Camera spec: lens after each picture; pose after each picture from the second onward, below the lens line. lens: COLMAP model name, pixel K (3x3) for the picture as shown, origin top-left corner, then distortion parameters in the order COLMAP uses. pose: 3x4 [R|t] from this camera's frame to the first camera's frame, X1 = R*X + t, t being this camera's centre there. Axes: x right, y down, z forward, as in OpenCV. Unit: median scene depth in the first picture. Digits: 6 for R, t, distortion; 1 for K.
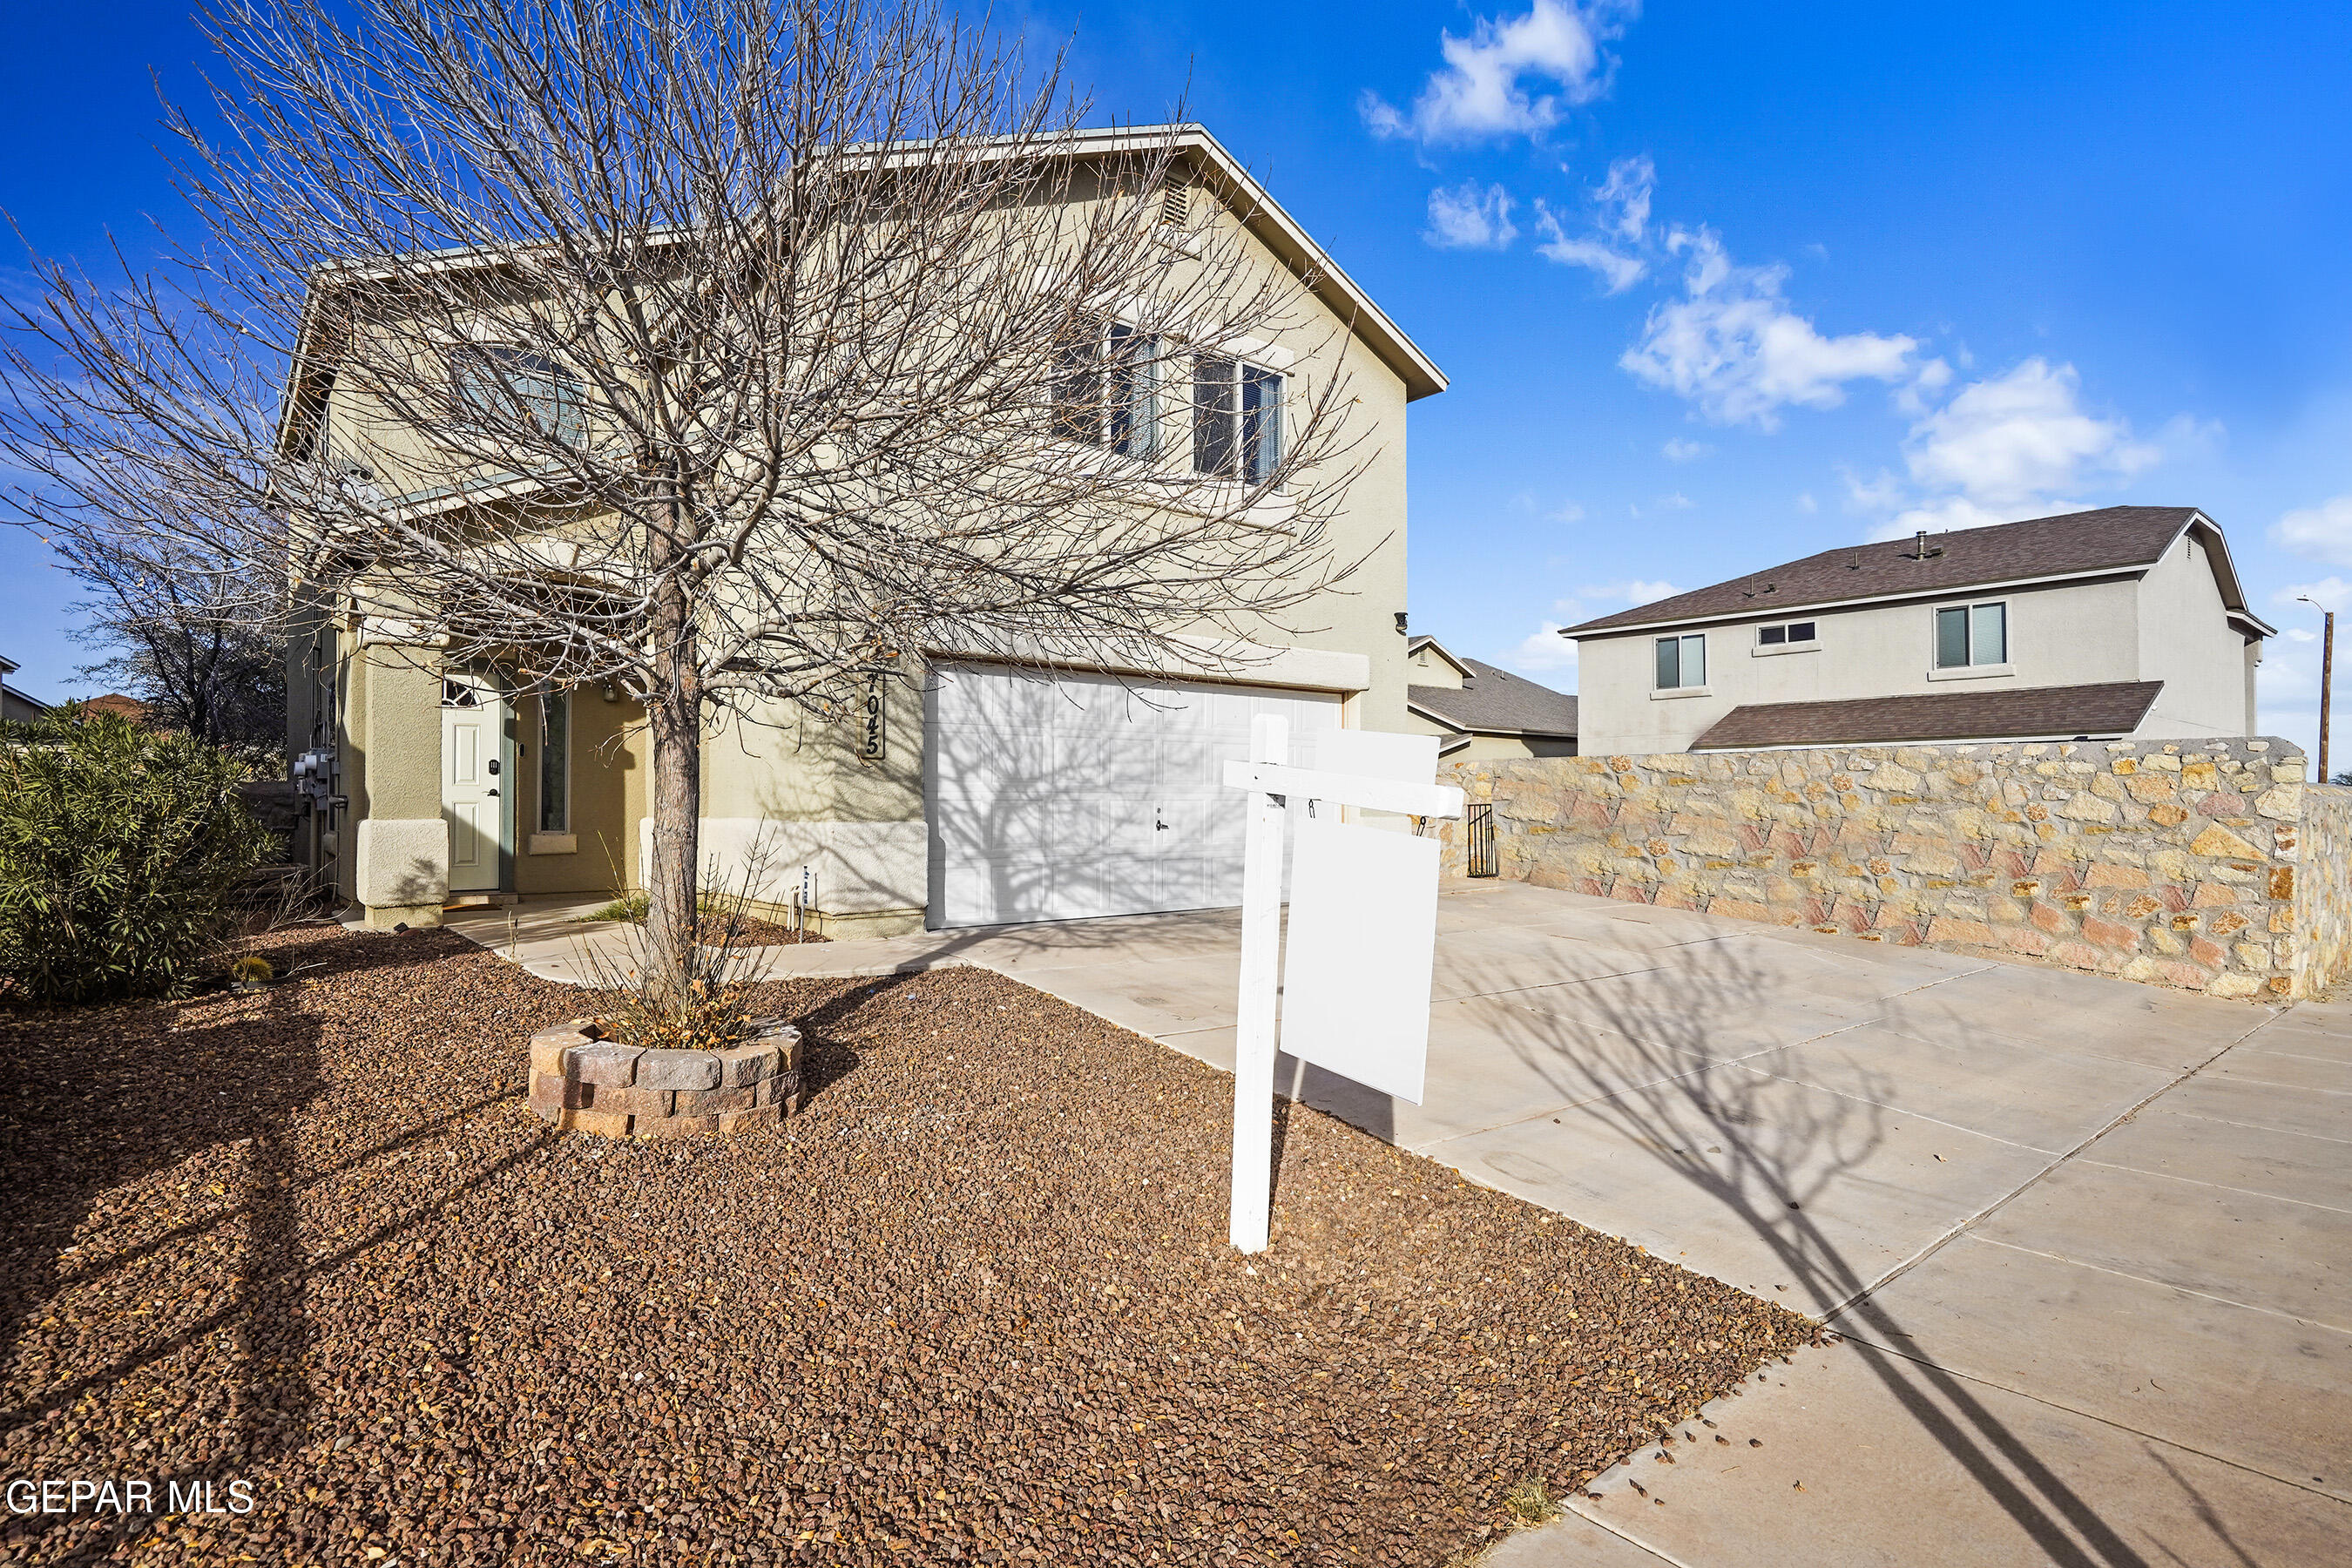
lens RADIAL K [[1179.7, 0, 1150.0], [0, 1179.7, 795.6], [0, 0, 1]] dist [-0.040907, 0.018942]
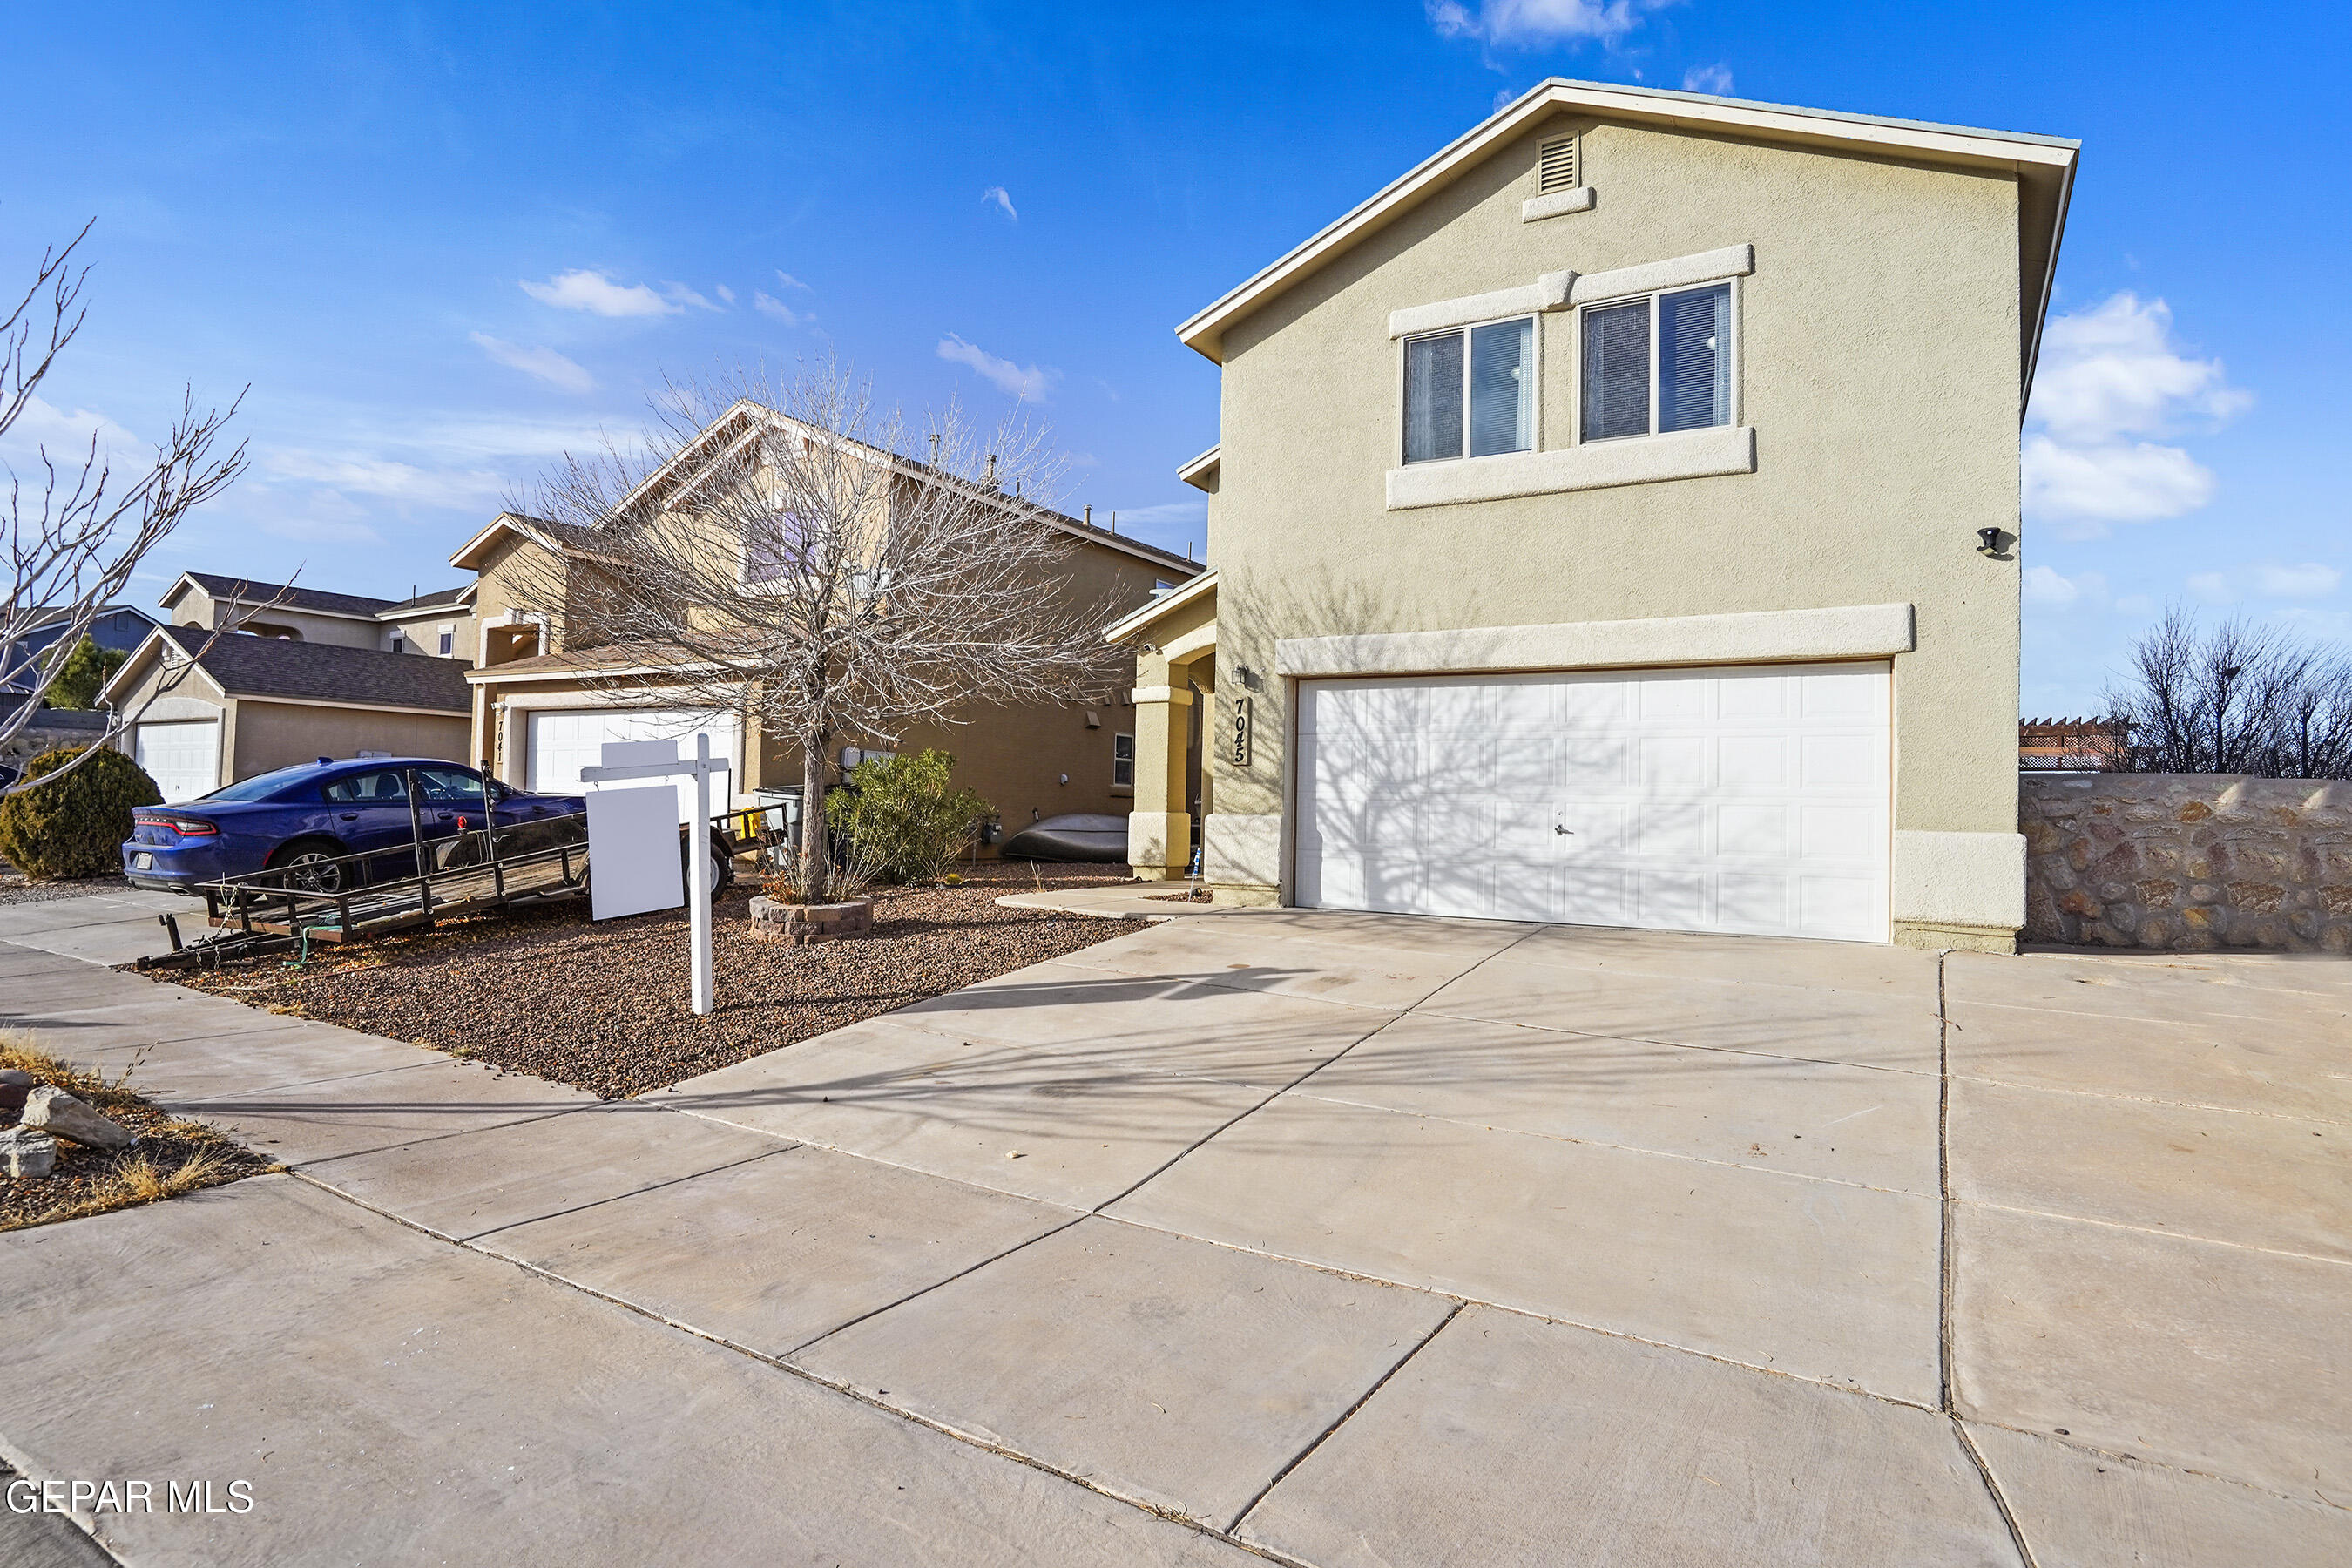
lens RADIAL K [[1247.4, 0, 1176.0], [0, 1247.4, 784.0], [0, 0, 1]] dist [-0.033943, 0.000270]
pose [[0.337964, -0.015650, -0.941029, 0.913044], [-0.018445, 0.999560, -0.023248, 0.018976], [0.940978, 0.025214, 0.337527, 0.424794]]
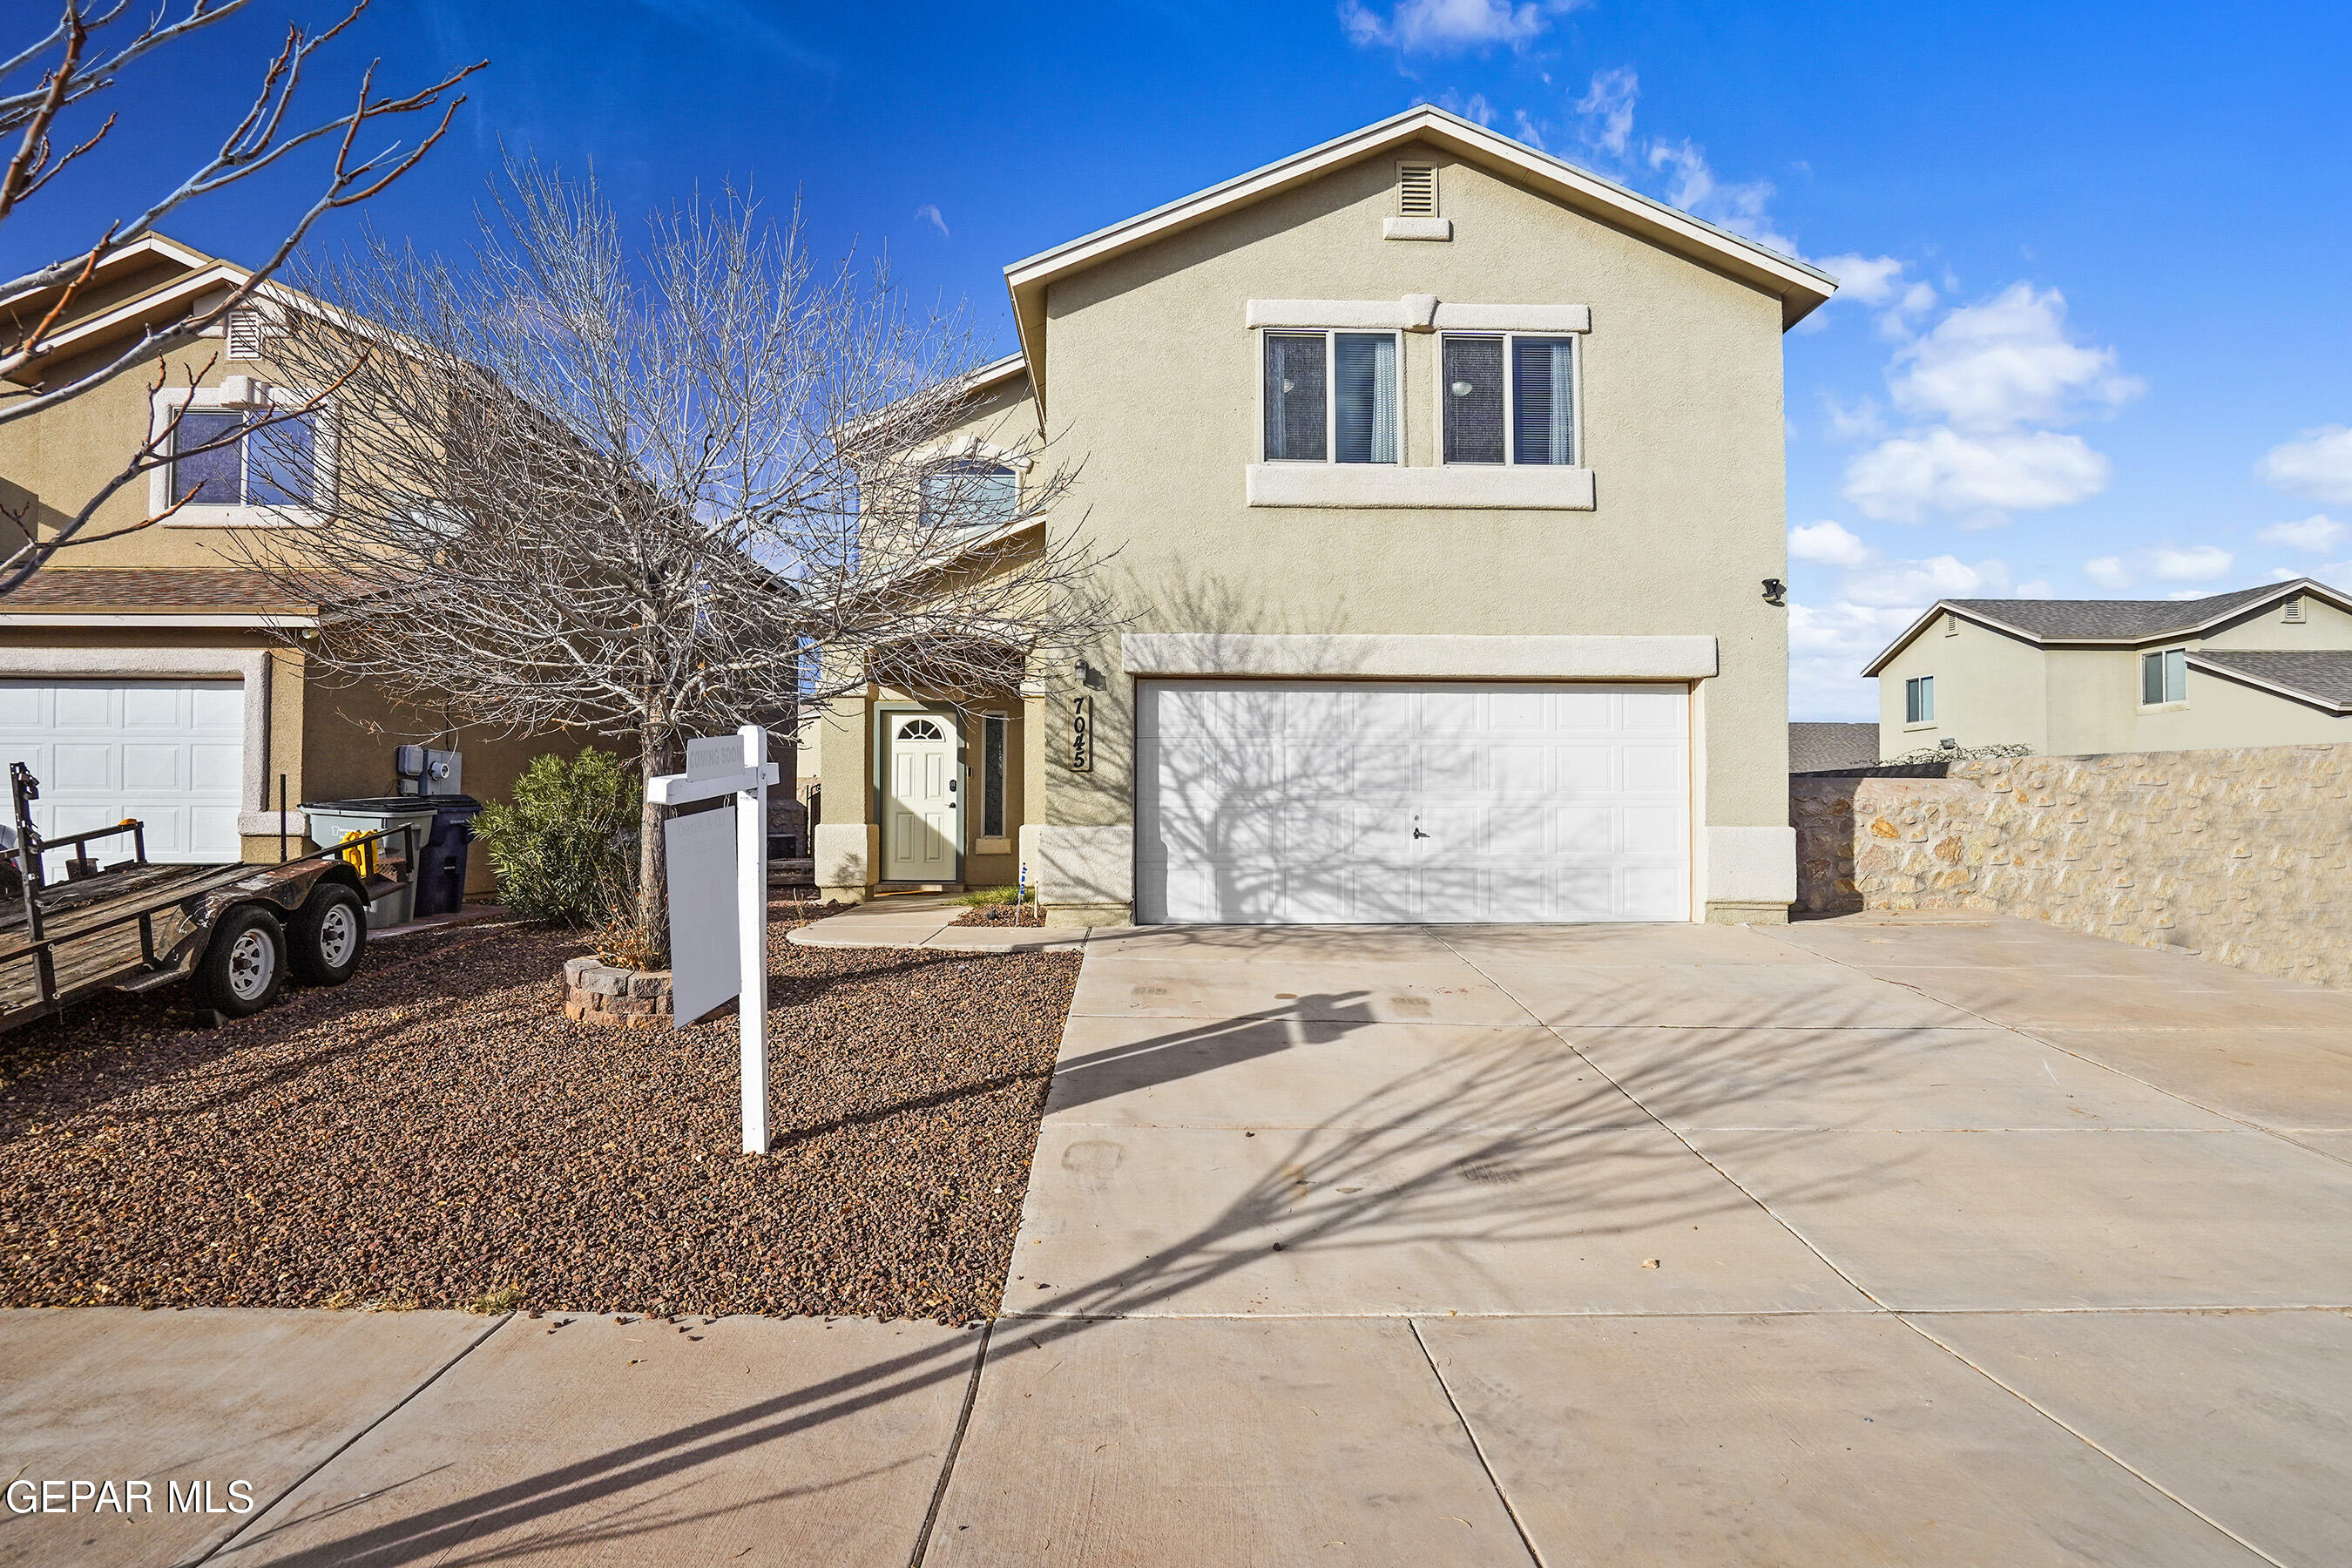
lens RADIAL K [[1207.6, 0, 1168.2], [0, 1207.6, 803.1], [0, 0, 1]] dist [-0.054145, 0.031465]
pose [[0.789446, -0.008849, -0.613757, 0.500002], [0.003274, 0.999943, -0.010205, 0.010527], [0.613812, 0.006047, 0.789429, 0.105914]]
